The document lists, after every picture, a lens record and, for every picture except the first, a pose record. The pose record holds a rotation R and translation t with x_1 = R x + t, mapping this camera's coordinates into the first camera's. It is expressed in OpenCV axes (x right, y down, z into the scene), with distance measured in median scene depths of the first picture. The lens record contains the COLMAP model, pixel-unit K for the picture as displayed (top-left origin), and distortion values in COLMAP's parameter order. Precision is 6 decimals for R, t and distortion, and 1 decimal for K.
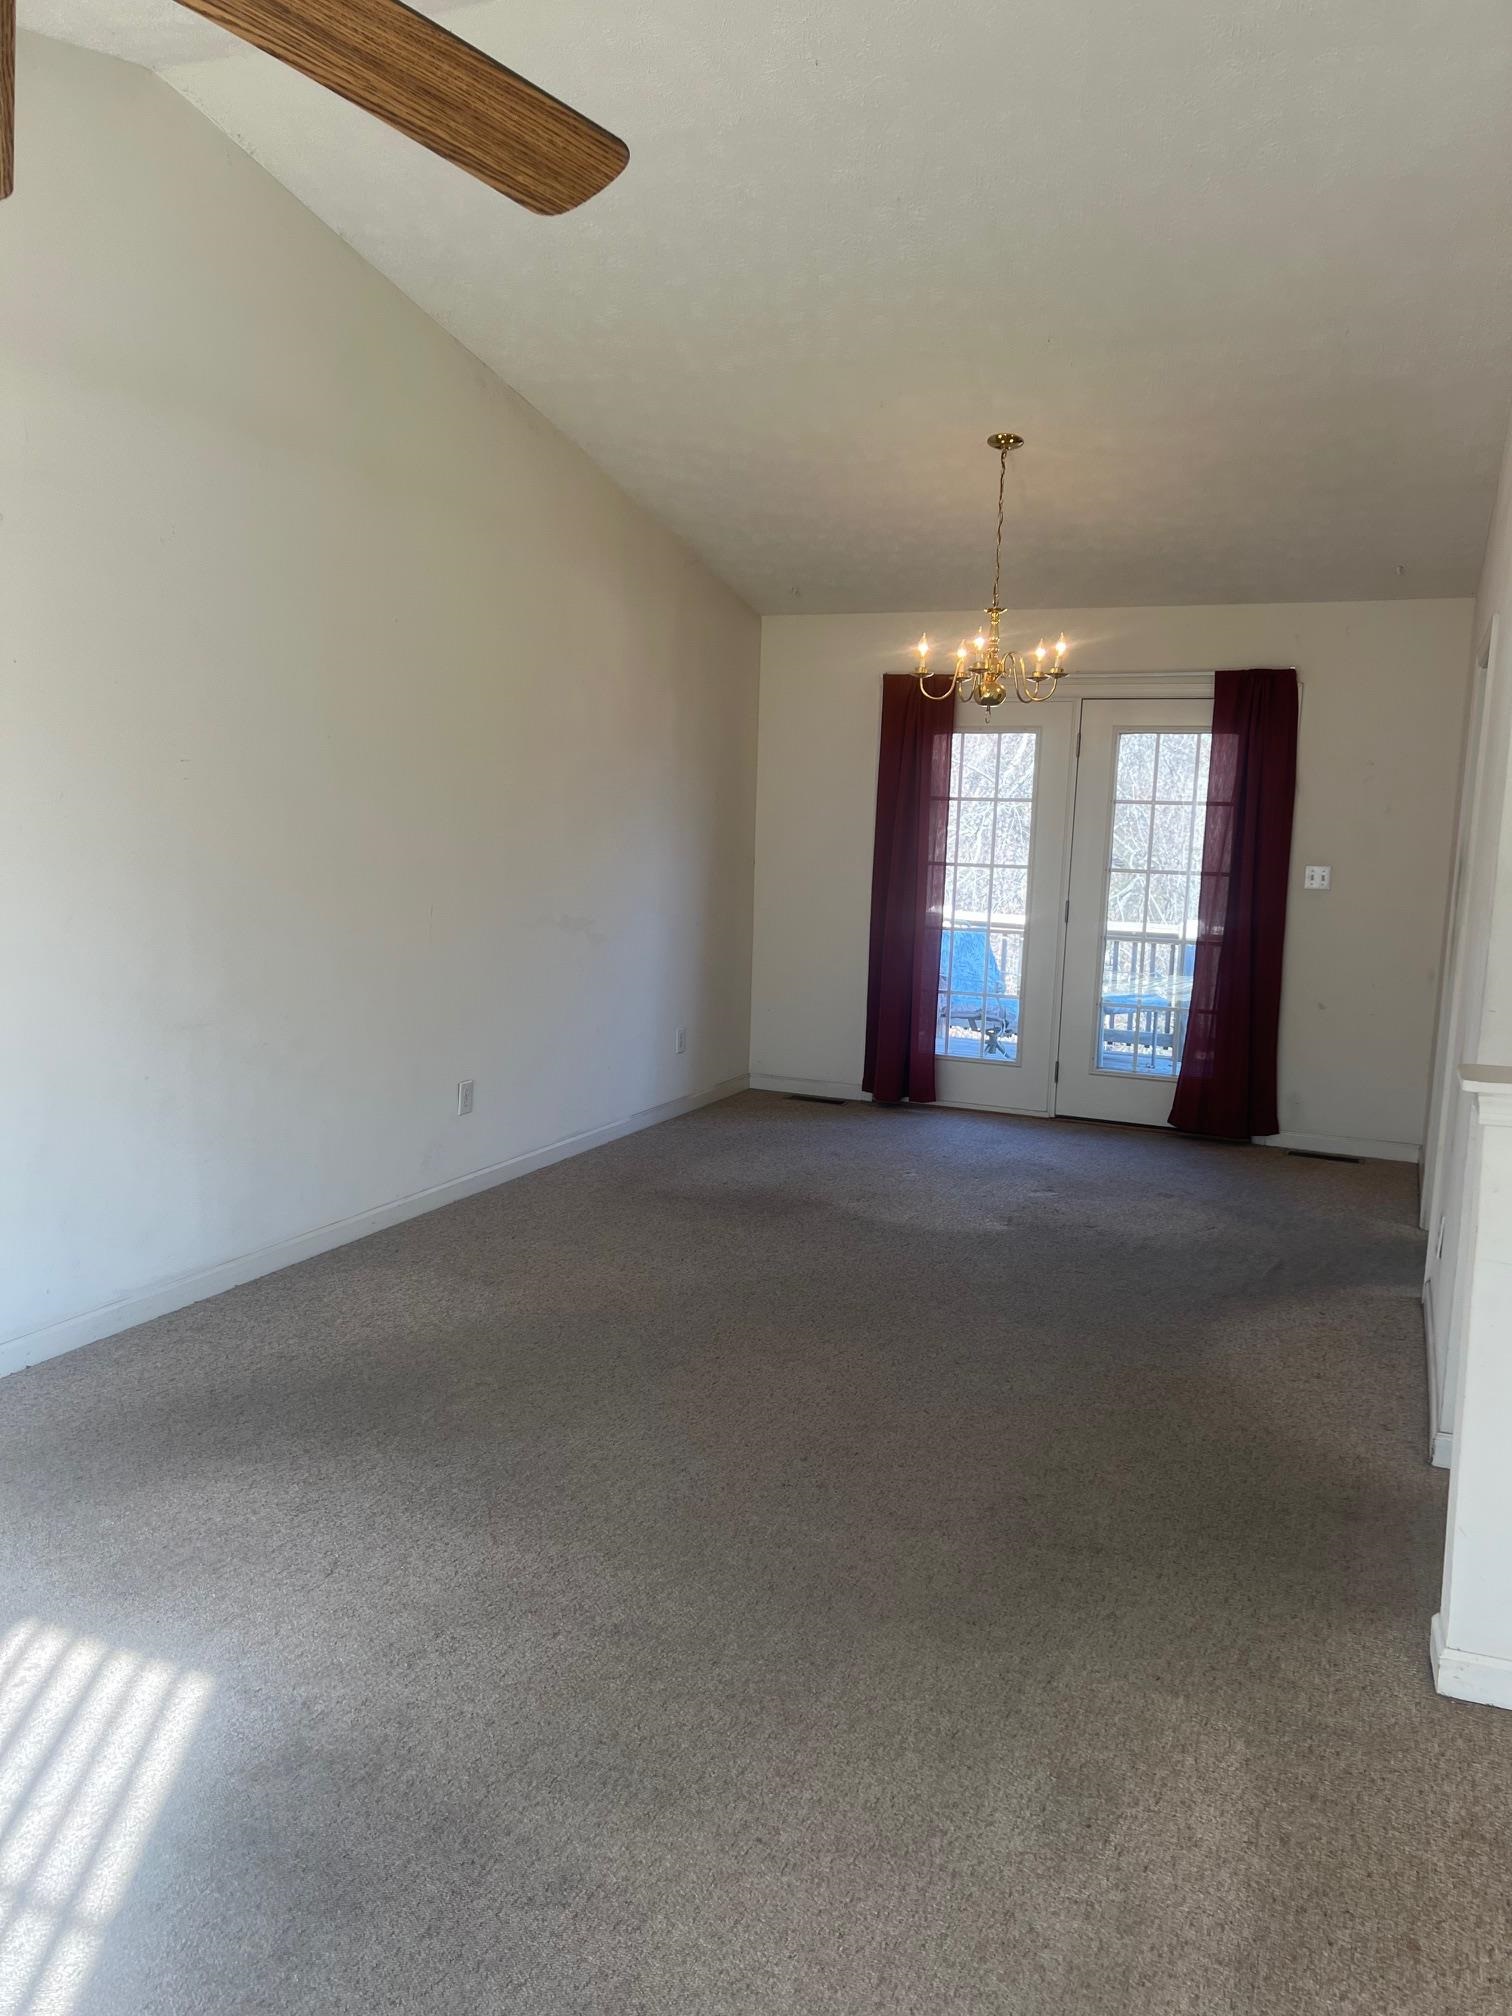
lens RADIAL K [[1521.9, 0, 753.3], [0, 1521.9, 1017.5], [0, 0, 1]] dist [0.049012, -0.033711]
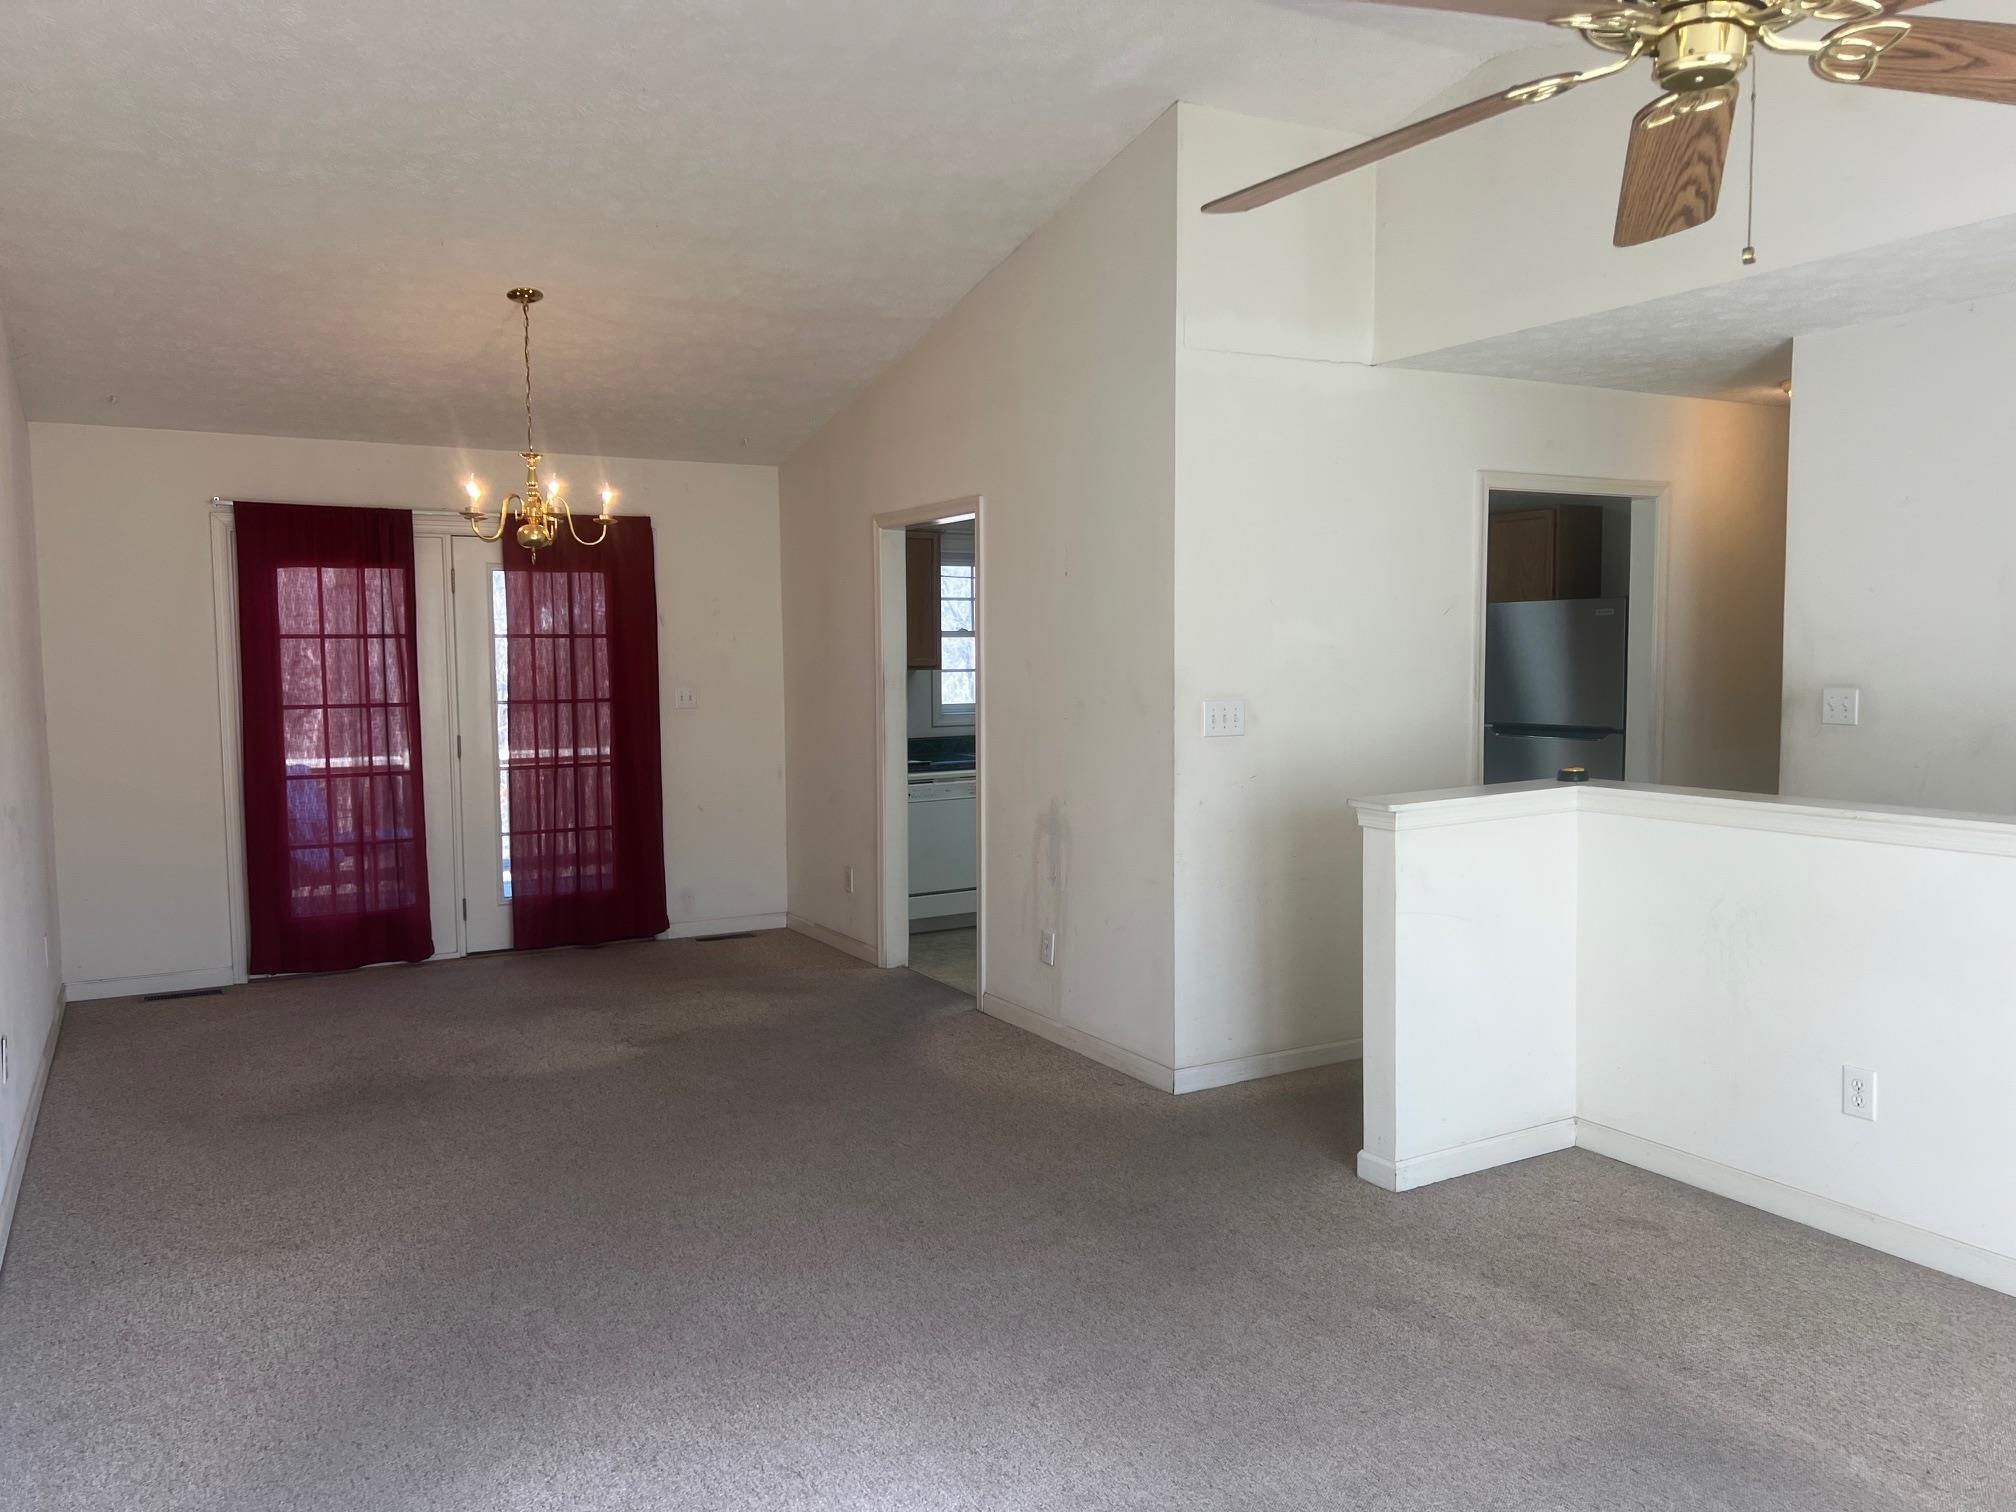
lens RADIAL K [[1521.9, 0, 1005.8], [0, 1521.9, 746.1], [0, 0, 1]] dist [0.049012, -0.033711]
pose [[0.609613, -0.088316, 0.787764, -0.599277], [0.134109, 0.990940, 0.007313, -0.049150], [-0.781273, 0.101188, 0.615933, 0.176317]]
